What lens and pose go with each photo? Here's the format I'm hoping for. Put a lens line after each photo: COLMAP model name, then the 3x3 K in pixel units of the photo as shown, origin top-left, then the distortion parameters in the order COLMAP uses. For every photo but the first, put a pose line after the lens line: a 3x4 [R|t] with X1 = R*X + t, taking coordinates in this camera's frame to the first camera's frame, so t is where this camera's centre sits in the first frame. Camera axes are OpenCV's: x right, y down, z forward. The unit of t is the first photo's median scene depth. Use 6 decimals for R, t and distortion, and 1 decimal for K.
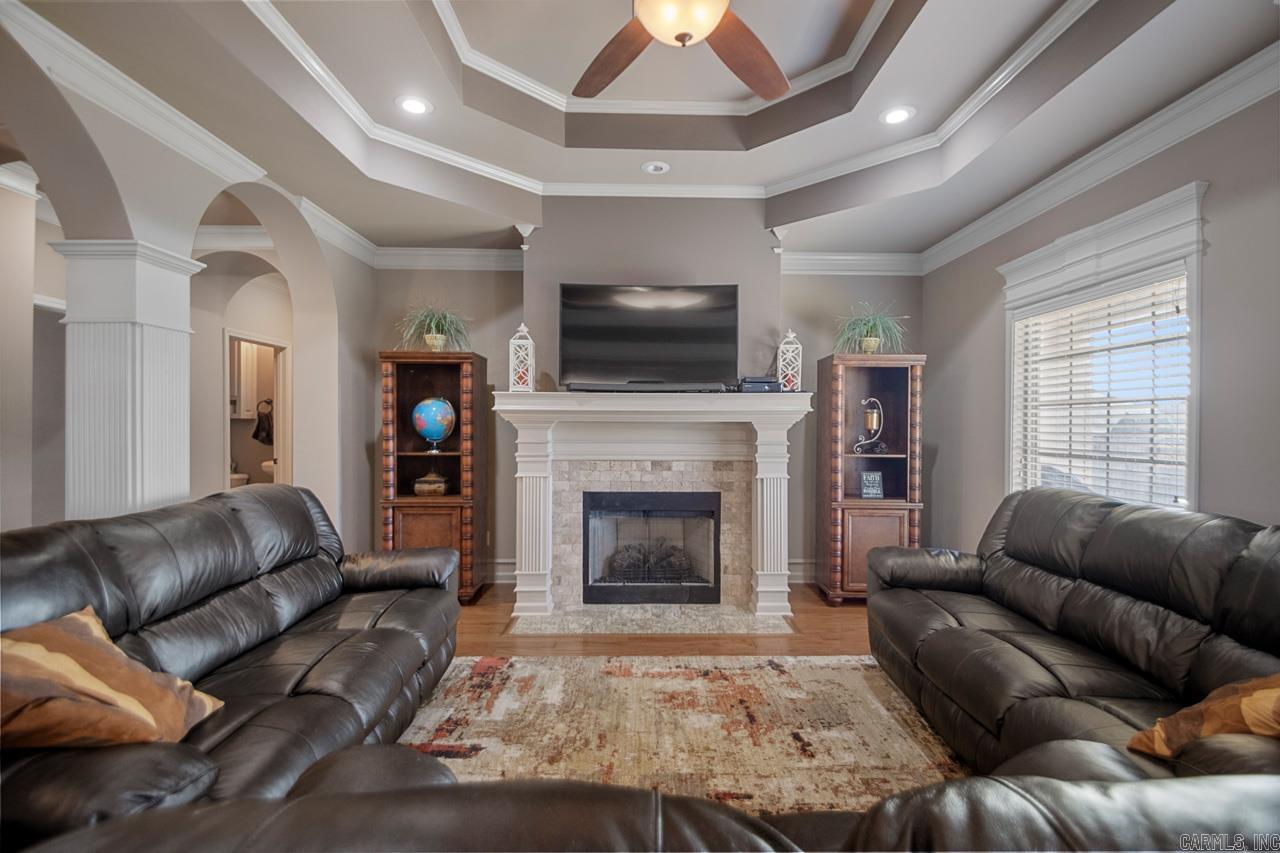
lens RADIAL K [[598.6, 0, 645.4], [0, 598.6, 424.9], [0, 0, 1]] dist [0.013176, -0.015189]
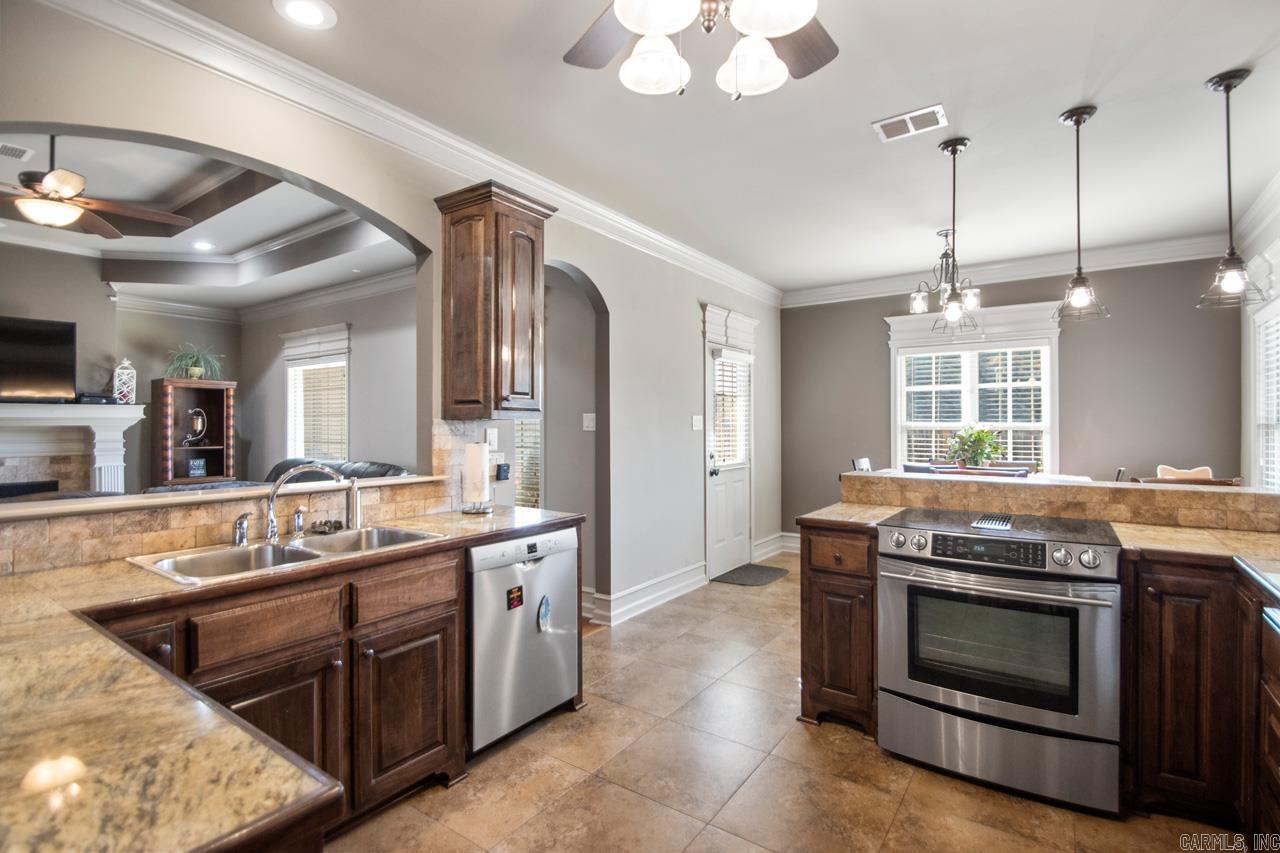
lens RADIAL K [[598.6, 0, 646.8], [0, 598.6, 423.2], [0, 0, 1]] dist [0.013176, -0.015189]
pose [[0.588841, -0.005322, 0.808232, -0.166013], [0.007655, 0.999970, 0.001008, -0.002398], [-0.808213, 0.005593, 0.588864, -0.776265]]
